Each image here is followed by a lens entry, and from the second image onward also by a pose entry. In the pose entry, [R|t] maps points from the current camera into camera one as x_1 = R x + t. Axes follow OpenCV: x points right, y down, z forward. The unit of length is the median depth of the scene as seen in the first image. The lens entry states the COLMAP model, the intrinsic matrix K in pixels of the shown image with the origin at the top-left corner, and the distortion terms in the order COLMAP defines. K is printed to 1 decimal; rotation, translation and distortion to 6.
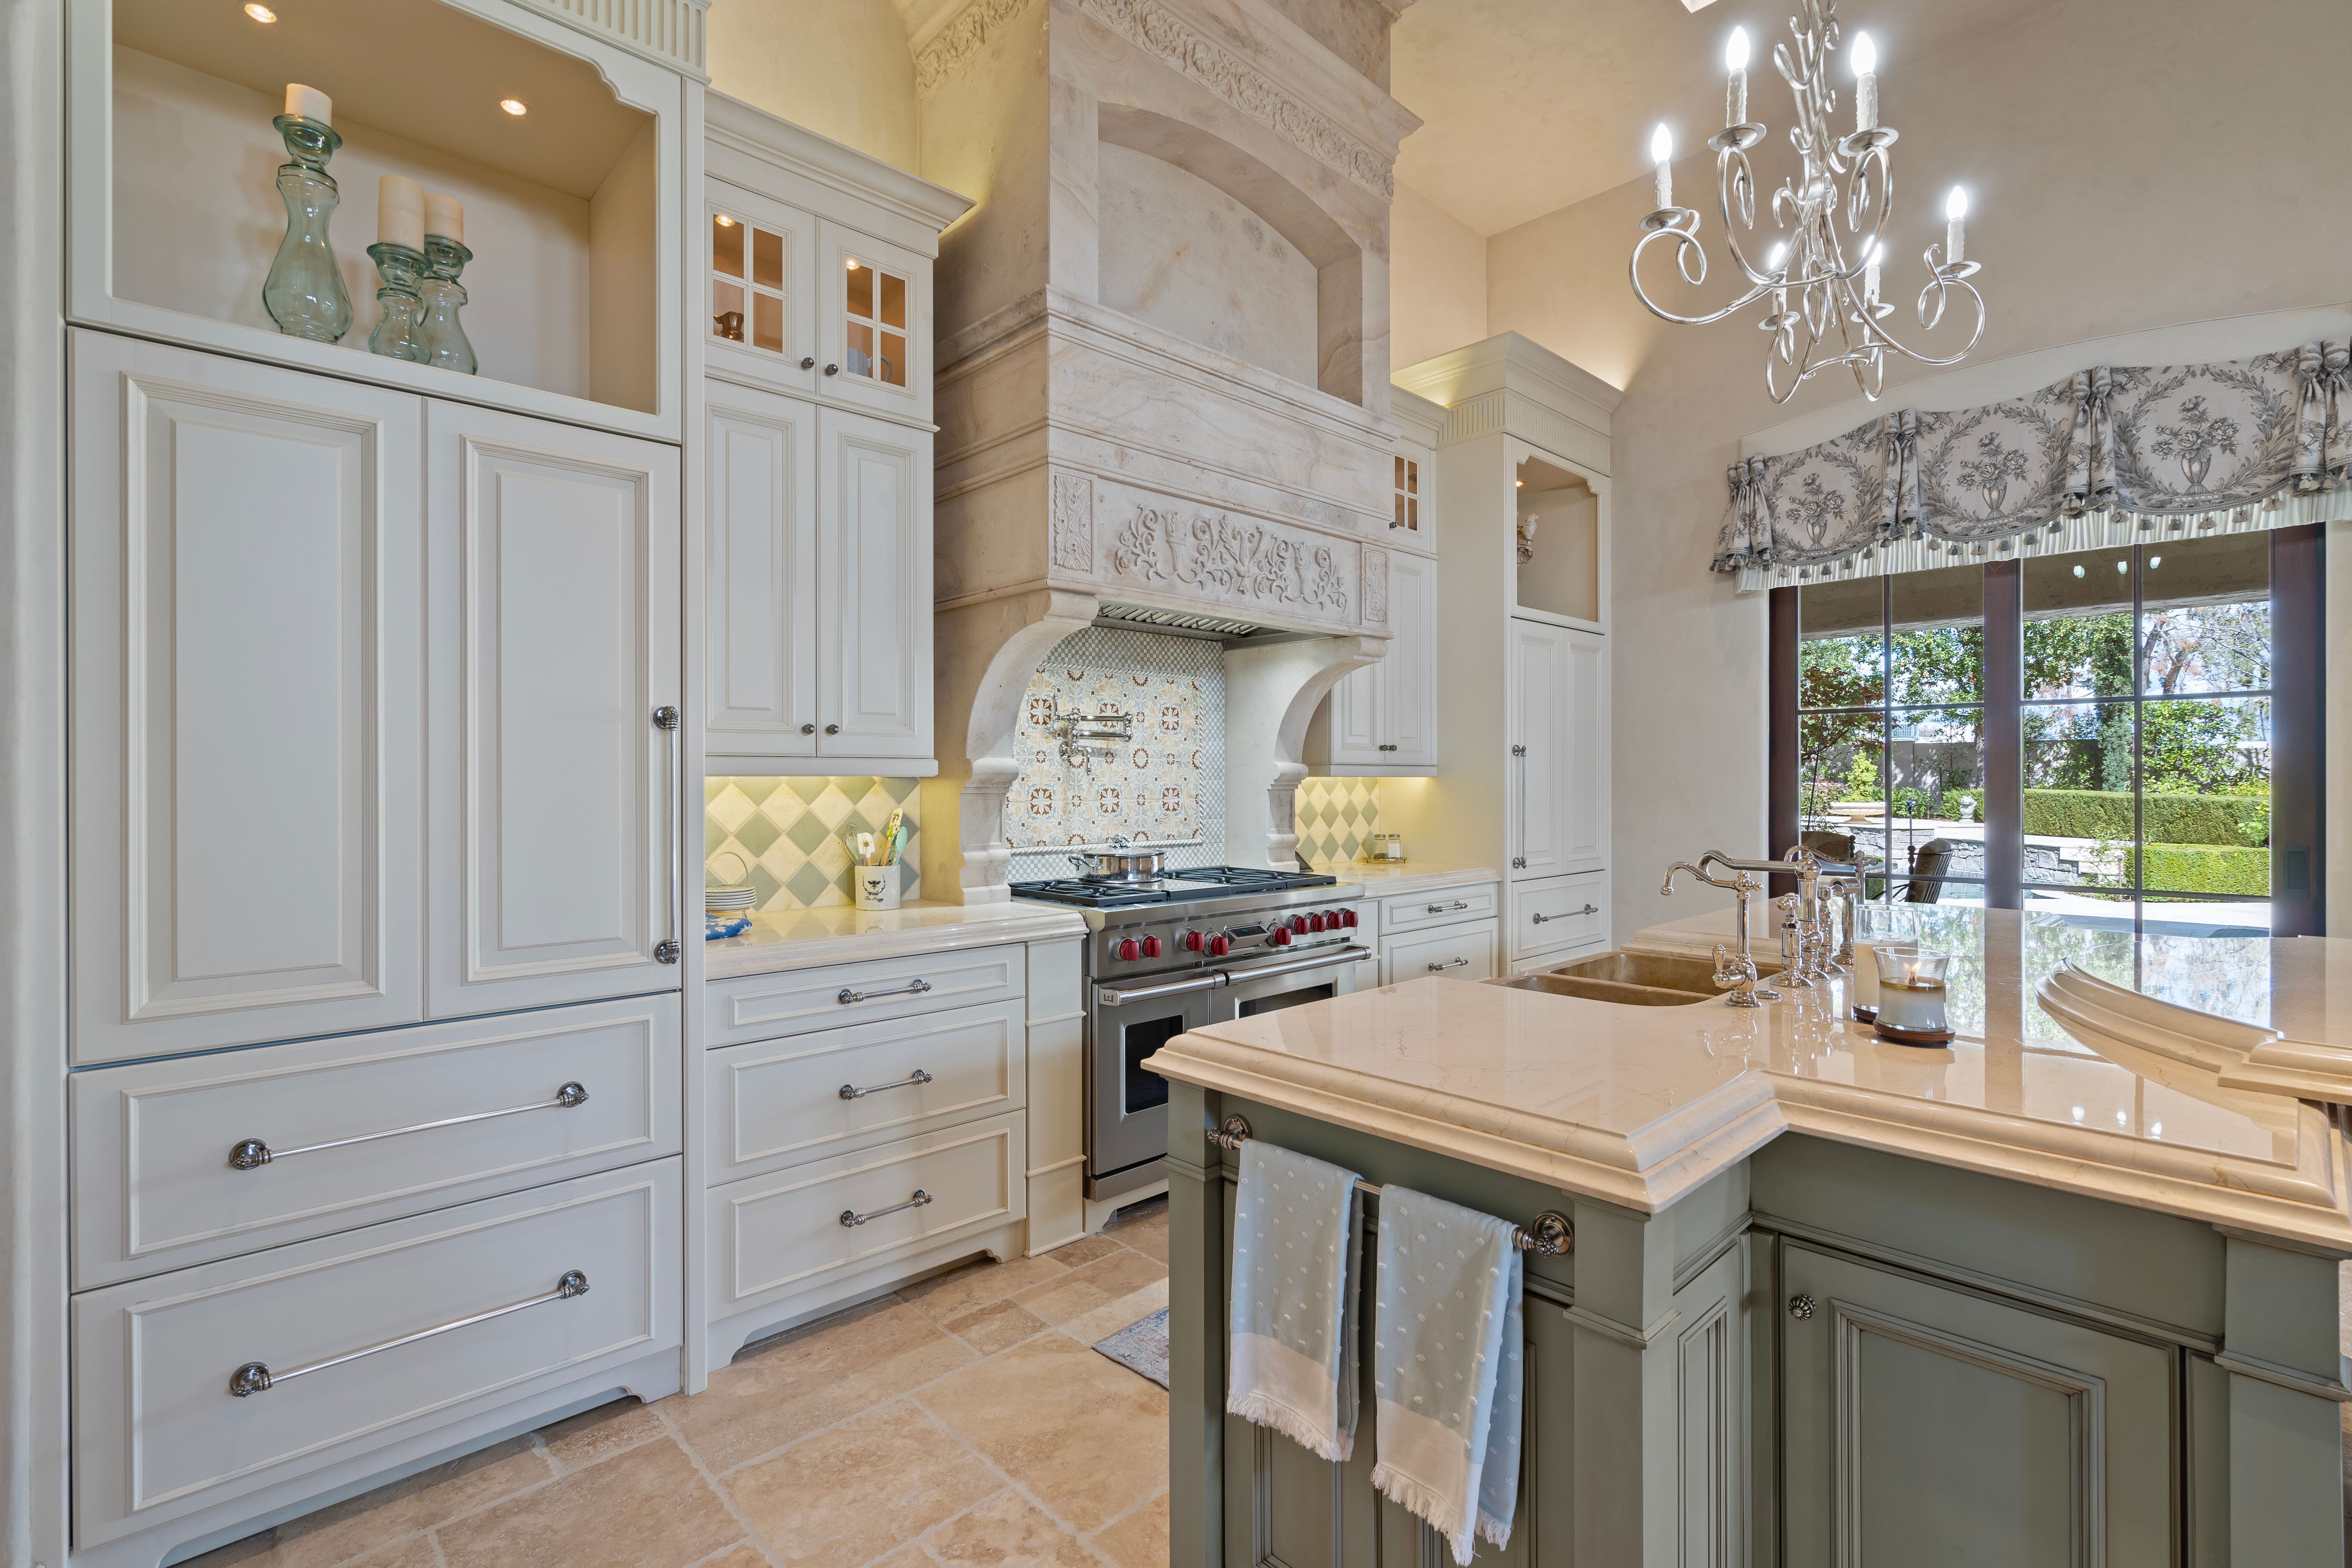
lens RADIAL K [[1071.0, 0, 1172.5], [0, 1071.0, 777.3], [0, 0, 1]] dist [-0.000035, 0.000590]
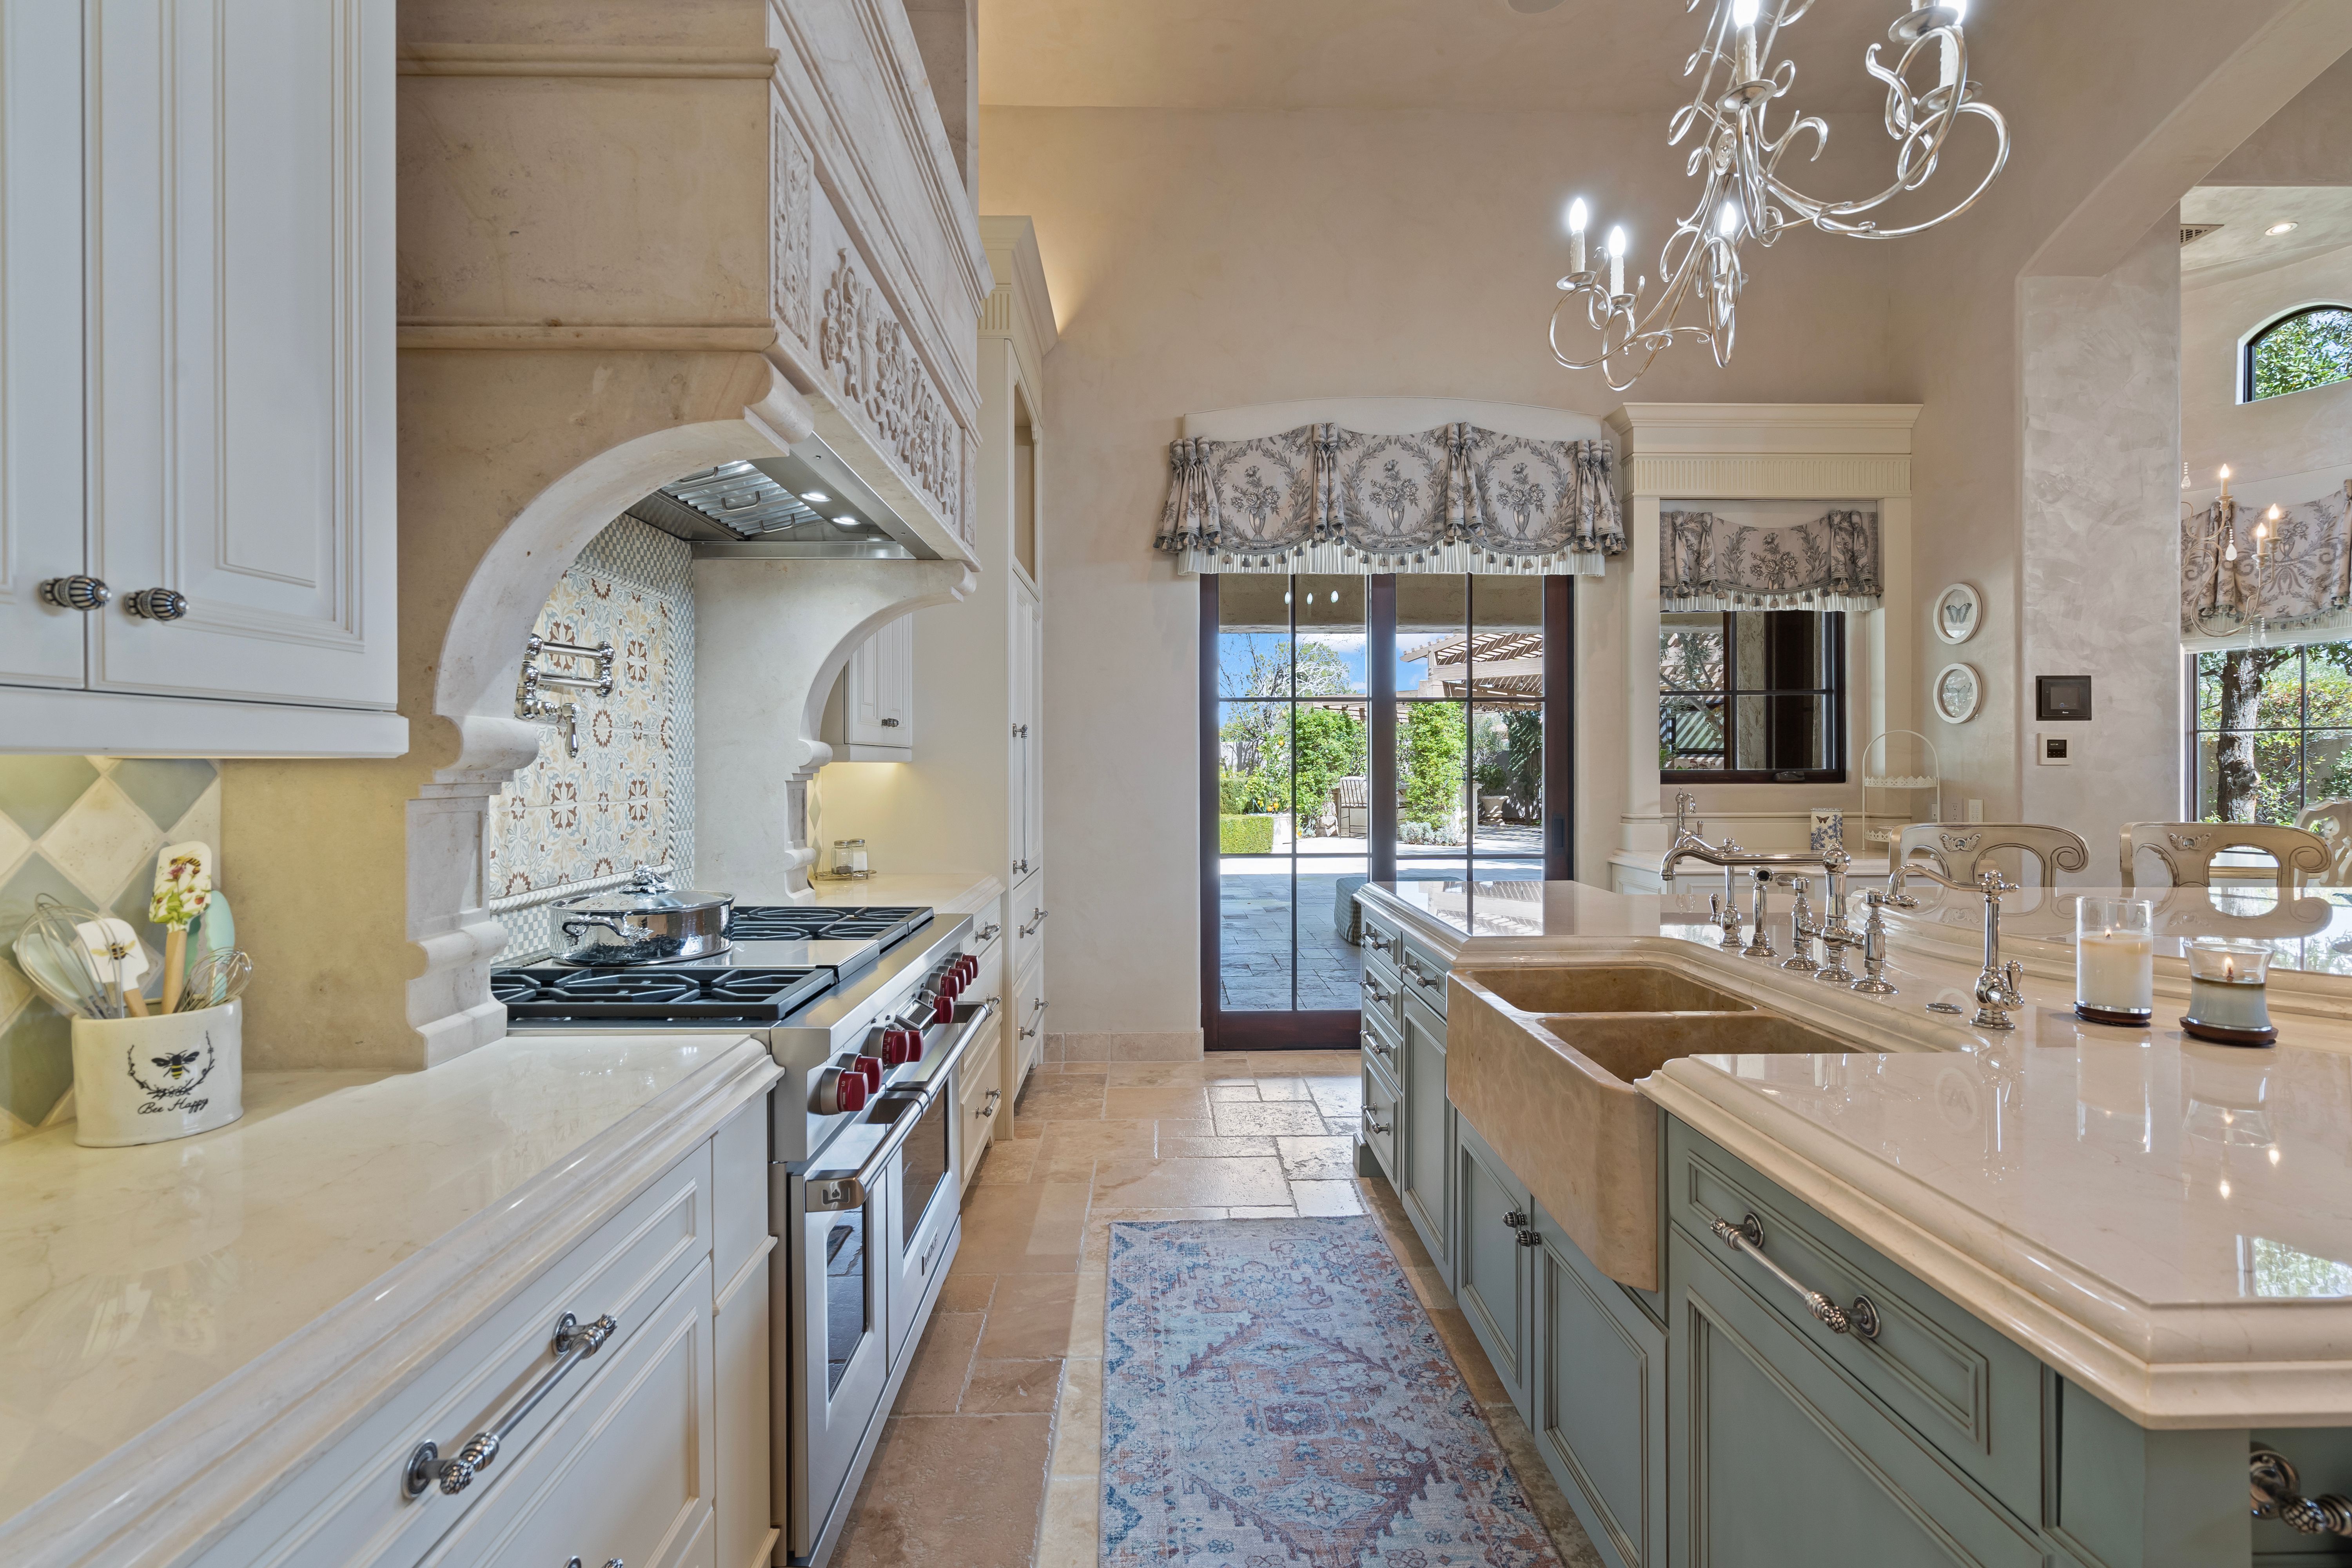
lens RADIAL K [[1091.6, 0, 1177.4], [0, 1091.6, 765.7], [0, 0, 1]] dist [-0.005635, 0.000135]
pose [[0.669304, -0.000437, 0.742989, -0.265123], [-0.001260, 0.999998, 0.001722, 0.000691], [-0.742988, -0.002088, 0.669302, 0.423605]]
